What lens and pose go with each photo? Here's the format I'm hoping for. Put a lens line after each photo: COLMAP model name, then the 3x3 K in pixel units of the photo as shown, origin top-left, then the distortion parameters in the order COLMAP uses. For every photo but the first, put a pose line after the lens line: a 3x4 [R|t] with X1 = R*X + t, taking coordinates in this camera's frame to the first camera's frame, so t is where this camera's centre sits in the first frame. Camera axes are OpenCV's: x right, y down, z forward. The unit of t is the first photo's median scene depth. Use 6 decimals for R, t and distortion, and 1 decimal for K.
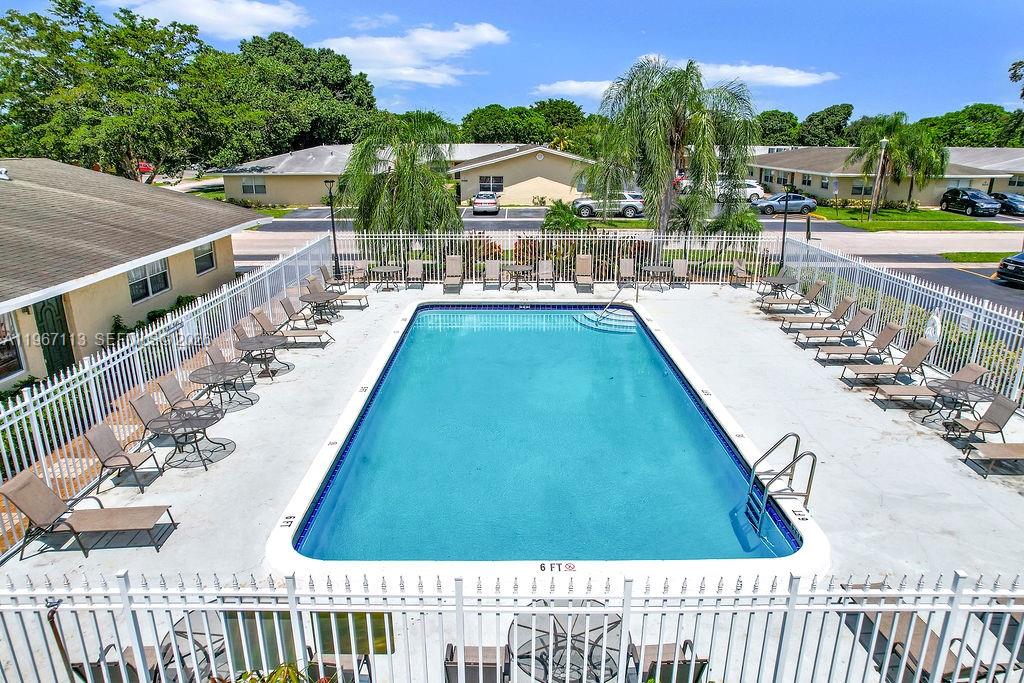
lens RADIAL K [[648.8, 0, 512.0], [0, 648.8, 341.5], [0, 0, 1]] dist [0.002284, 0.000951]
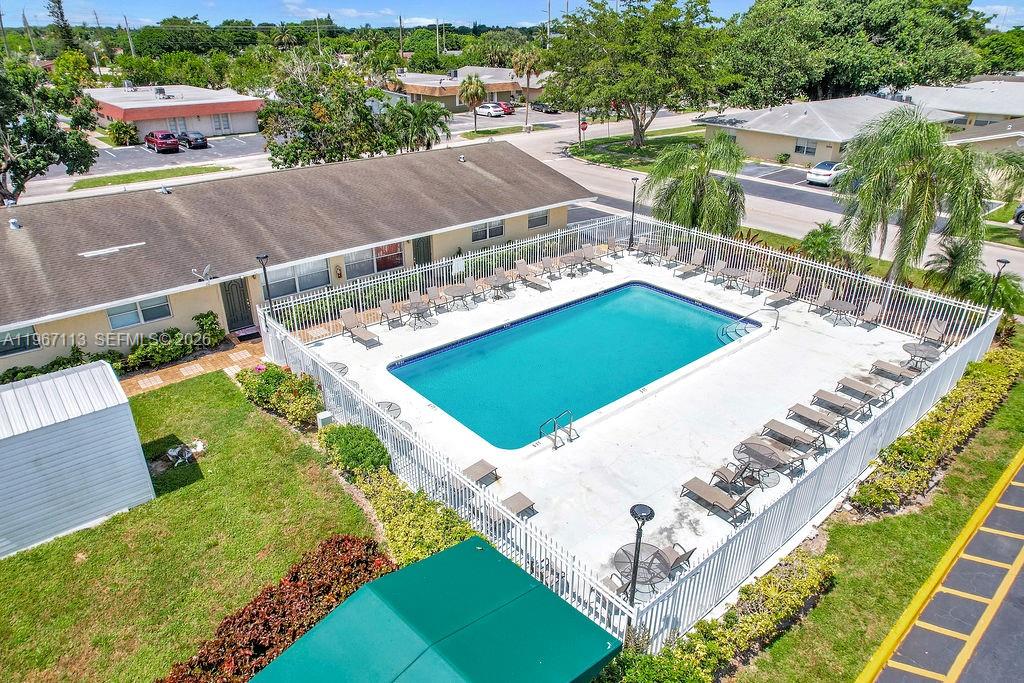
lens RADIAL K [[633.3, 0, 512.0], [0, 633.3, 341.5], [0, 0, 1]] dist [-0.002897, -0.000217]
pose [[0.646091, 0.332331, -0.687112, 0.804136], [-0.231611, 0.943149, 0.238384, -0.233761], [0.727271, 0.005125, 0.686331, -0.184776]]
